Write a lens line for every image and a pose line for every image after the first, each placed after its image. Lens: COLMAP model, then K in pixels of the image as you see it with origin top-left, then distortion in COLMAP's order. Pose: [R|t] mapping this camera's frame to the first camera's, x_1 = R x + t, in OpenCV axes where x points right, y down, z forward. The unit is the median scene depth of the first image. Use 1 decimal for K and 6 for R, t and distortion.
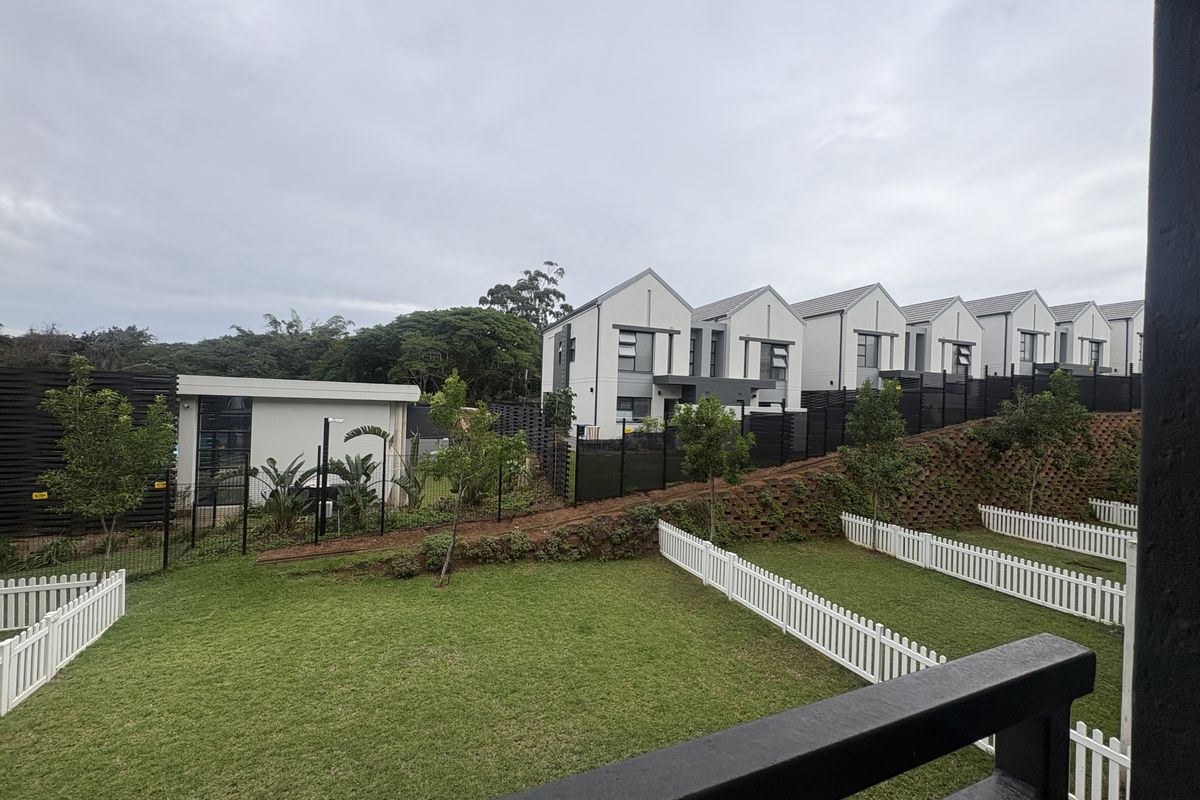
lens RADIAL K [[476.7, 0, 600.0], [0, 476.7, 400.0], [0, 0, 1]] dist [0.000949, 0.000148]
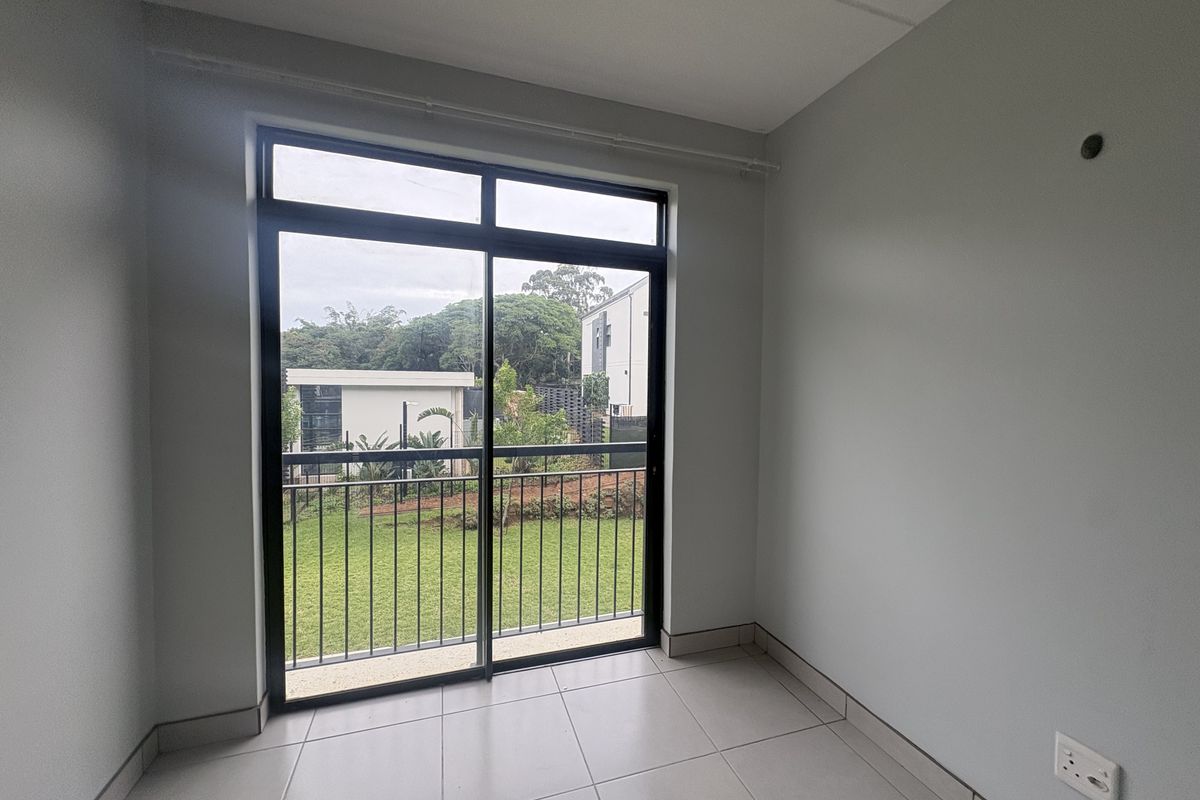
lens RADIAL K [[476.7, 0, 600.0], [0, 476.7, 400.0], [0, 0, 1]] dist [0.000949, 0.000148]
pose [[0.995692, -0.017854, -0.090991, 0.018879], [0.021561, 0.998970, 0.039917, -0.002252], [0.090185, -0.041707, 0.995051, -0.086800]]
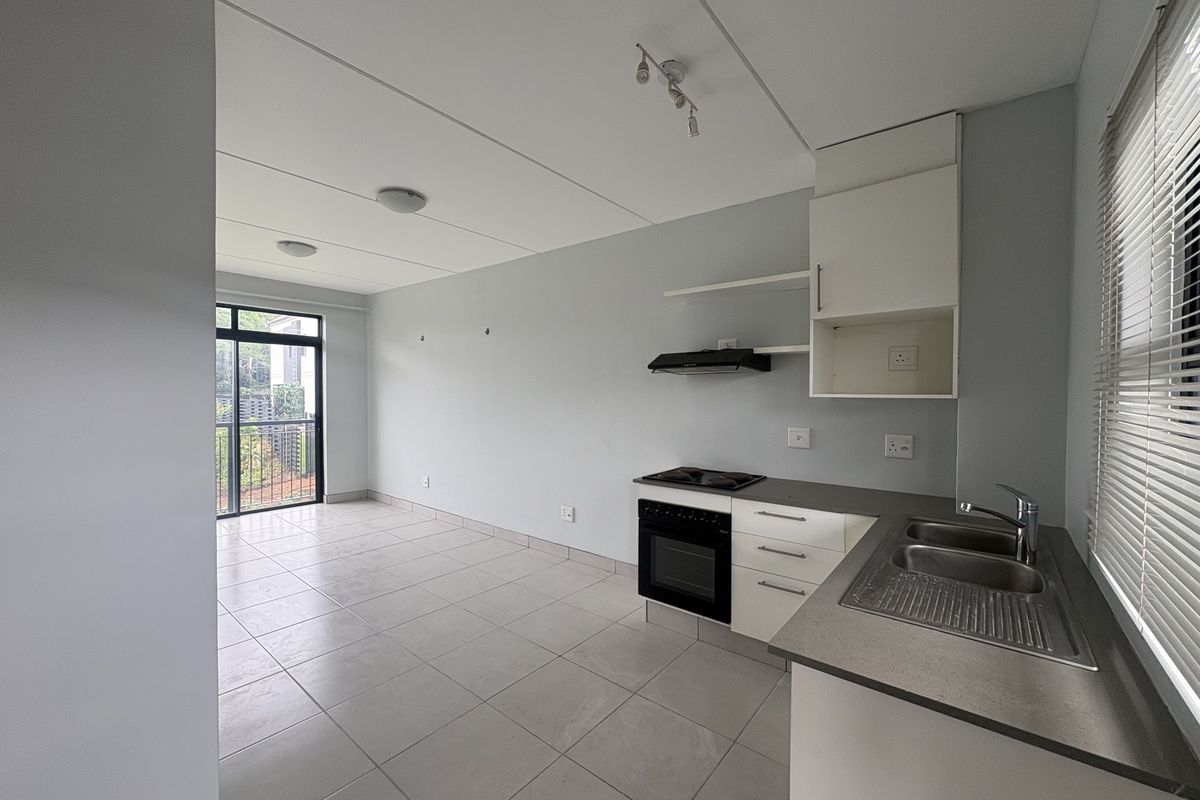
lens RADIAL K [[476.7, 0, 600.0], [0, 476.7, 400.0], [0, 0, 1]] dist [0.000949, 0.000148]
pose [[0.887315, -0.038763, 0.459532, 0.036603], [0.024756, 0.999028, 0.036468, -0.003280], [-0.460499, -0.020983, 0.887412, -0.262973]]
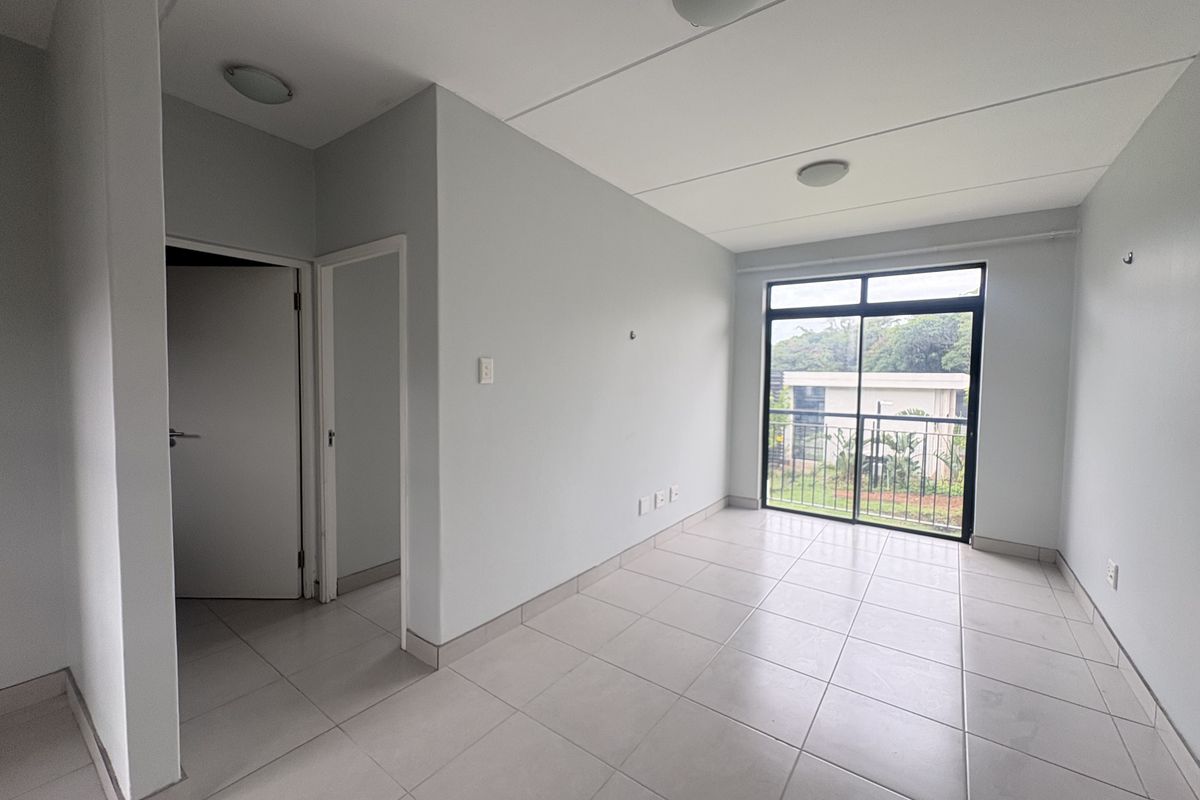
lens RADIAL K [[480.7, 0, 600.0], [0, 480.7, 400.0], [0, 0, 1]] dist [-0.000810, 0.000007]
pose [[0.504334, 0.015831, -0.863363, 0.096758], [0.004719, 0.999766, 0.021088, 0.000992], [0.863496, -0.014709, 0.504142, -0.176104]]
